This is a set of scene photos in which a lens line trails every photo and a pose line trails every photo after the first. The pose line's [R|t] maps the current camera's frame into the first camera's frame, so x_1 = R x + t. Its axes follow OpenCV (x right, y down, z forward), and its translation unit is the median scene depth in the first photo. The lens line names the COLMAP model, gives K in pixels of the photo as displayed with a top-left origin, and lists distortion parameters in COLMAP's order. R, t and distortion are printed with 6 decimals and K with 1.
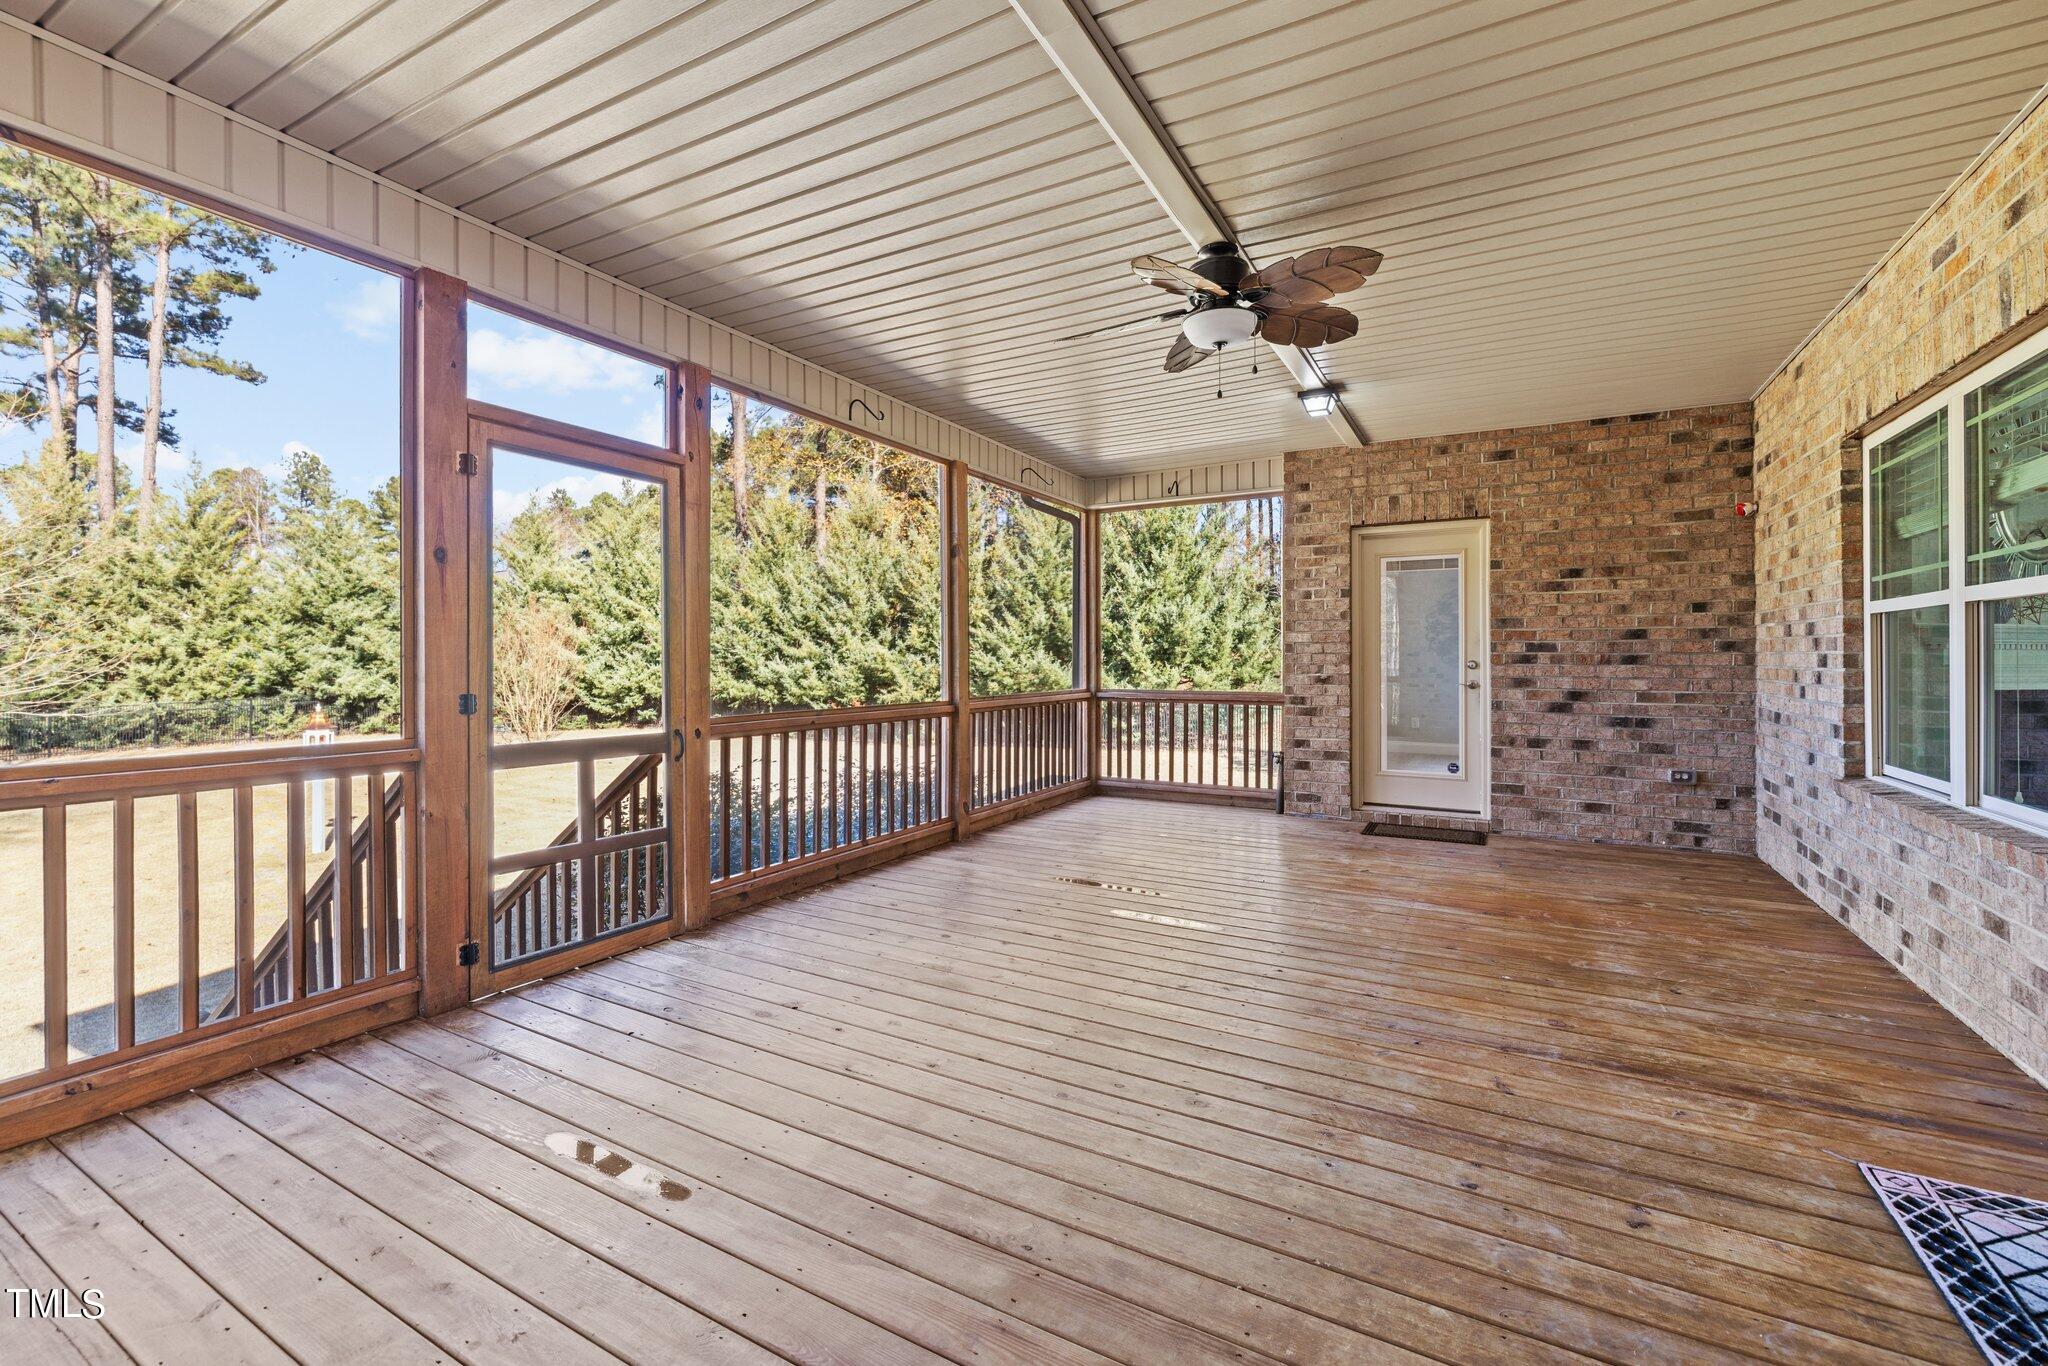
lens RADIAL K [[870.3, 0, 1002.9], [0, 870.3, 649.5], [0, 0, 1]] dist [0.000429, -0.000223]
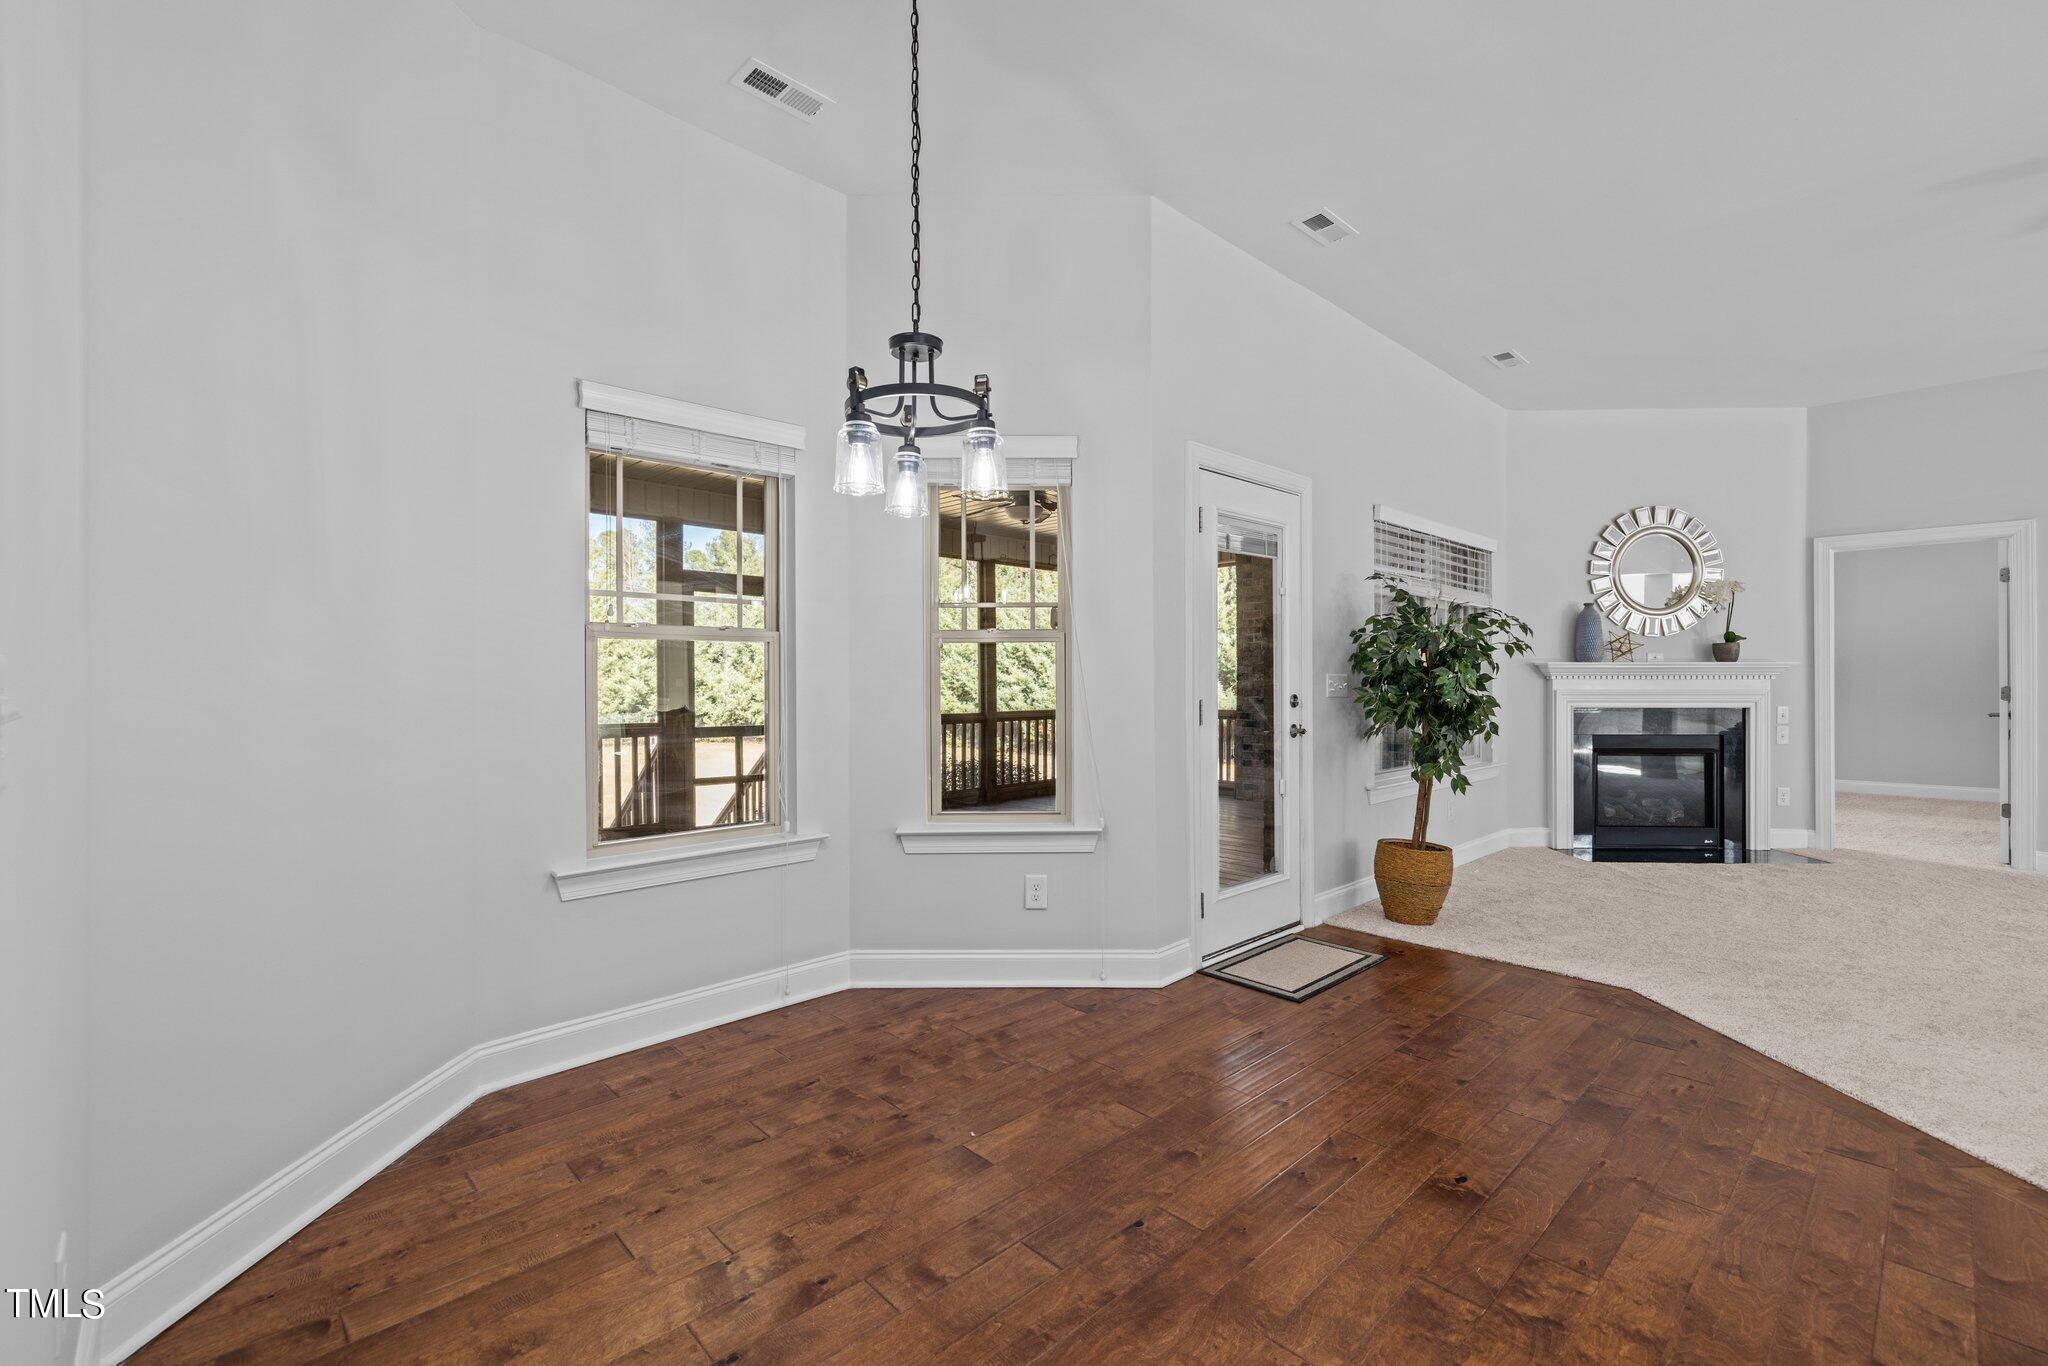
lens RADIAL K [[870.3, 0, 1025.9], [0, 870.3, 684.2], [0, 0, 1]] dist [0.000429, -0.000223]
pose [[0.960032, -0.001754, -0.279885, 0.116020], [0.005314, 0.999914, 0.011960, -0.002927], [0.279840, -0.012969, 0.959959, -0.121954]]
